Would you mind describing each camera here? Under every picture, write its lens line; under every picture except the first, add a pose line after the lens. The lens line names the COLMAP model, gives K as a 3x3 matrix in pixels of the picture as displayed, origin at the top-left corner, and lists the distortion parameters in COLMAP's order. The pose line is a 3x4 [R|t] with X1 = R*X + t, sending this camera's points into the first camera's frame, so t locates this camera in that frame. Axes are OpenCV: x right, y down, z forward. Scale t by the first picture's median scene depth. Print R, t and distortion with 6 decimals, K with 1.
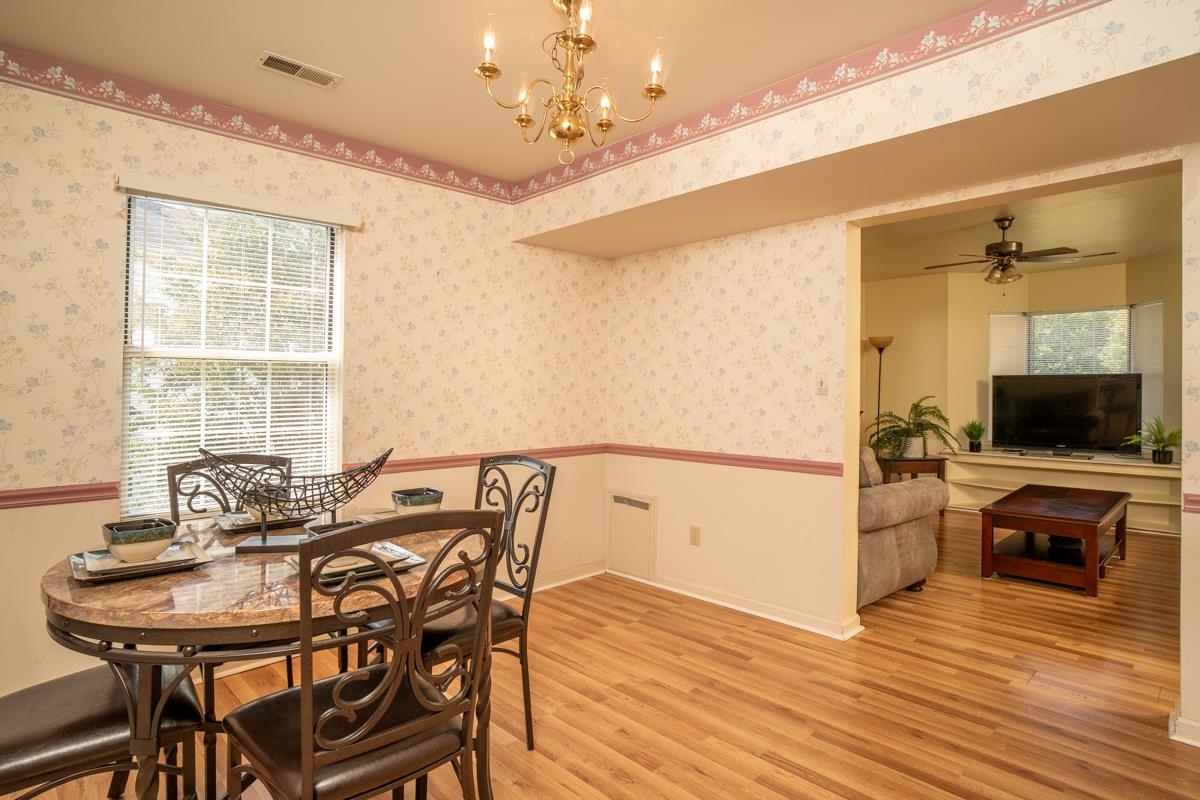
lens RADIAL K [[628.0, 0, 585.4], [0, 628.0, 379.2], [0, 0, 1]] dist [-0.029594, 0.011389]
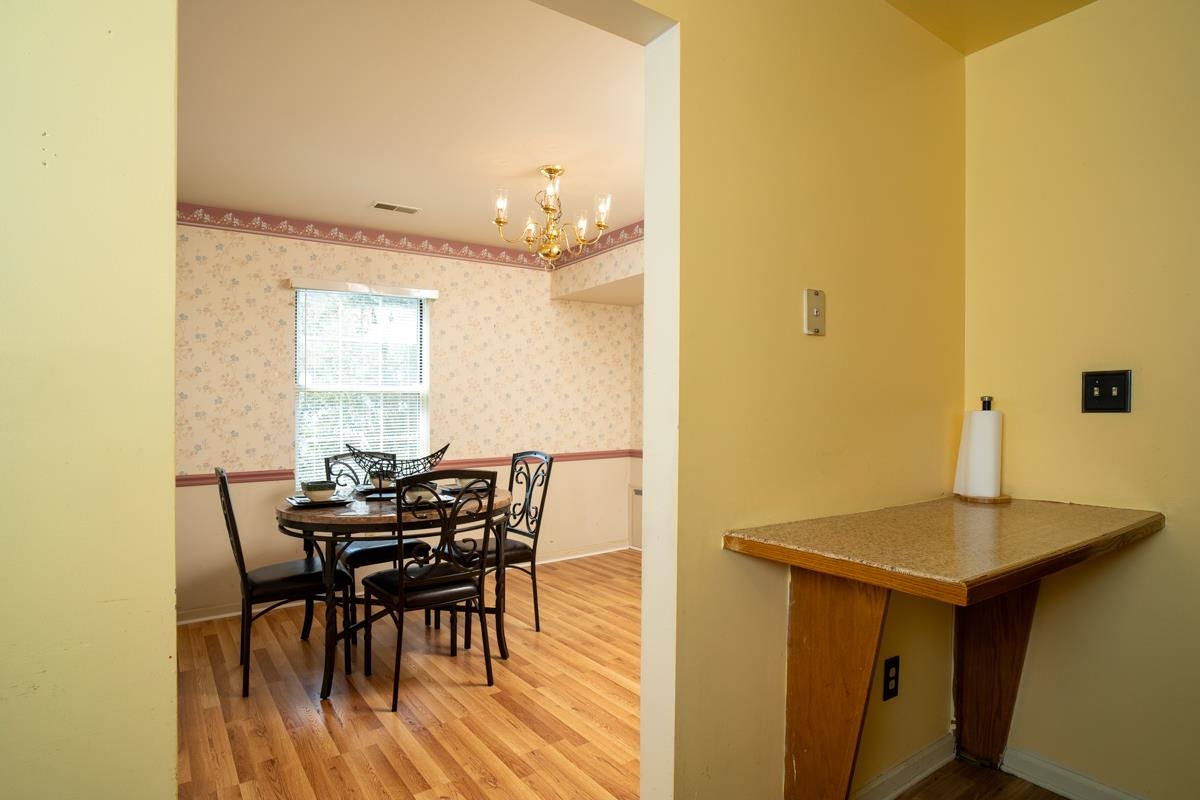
lens RADIAL K [[628.0, 0, 596.7], [0, 628.0, 401.7], [0, 0, 1]] dist [-0.029594, 0.011389]
pose [[0.990441, -0.013623, -0.137259, 0.253387], [0.014579, 0.999876, 0.005957, -0.008439], [0.137161, -0.007901, 0.990517, -0.503106]]
